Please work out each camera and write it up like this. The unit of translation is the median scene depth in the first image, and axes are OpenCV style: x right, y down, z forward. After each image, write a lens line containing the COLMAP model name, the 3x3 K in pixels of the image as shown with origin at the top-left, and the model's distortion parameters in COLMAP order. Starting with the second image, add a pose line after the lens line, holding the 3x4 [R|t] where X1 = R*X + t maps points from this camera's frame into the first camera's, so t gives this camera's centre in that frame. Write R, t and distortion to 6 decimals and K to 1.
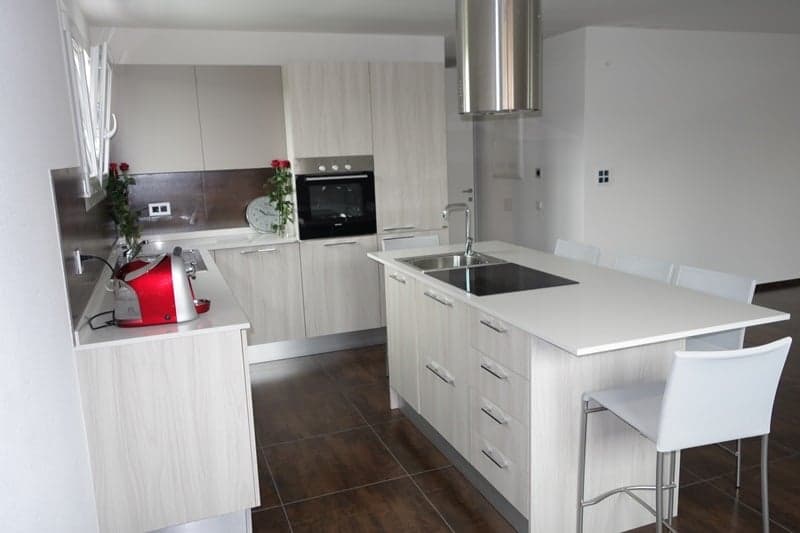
lens RADIAL K [[632.5, 0, 399.8], [0, 632.5, 267.1], [0, 0, 1]] dist [-0.004963, -0.000202]
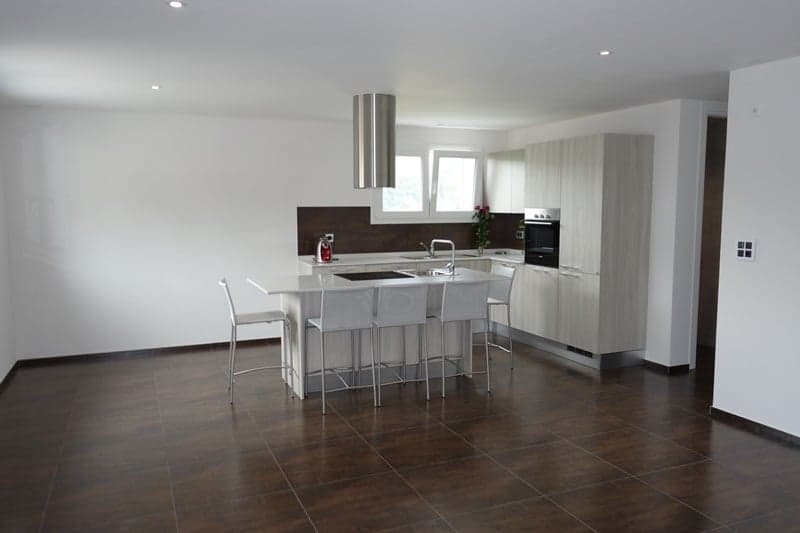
lens RADIAL K [[632.5, 0, 400.5], [0, 632.5, 266.7], [0, 0, 1]] dist [-0.004963, -0.000202]
pose [[0.038389, 0.137615, -0.989742, 1.223719], [-0.184673, 0.974387, 0.128318, -0.162058], [0.982050, 0.177852, 0.062820, 0.600505]]
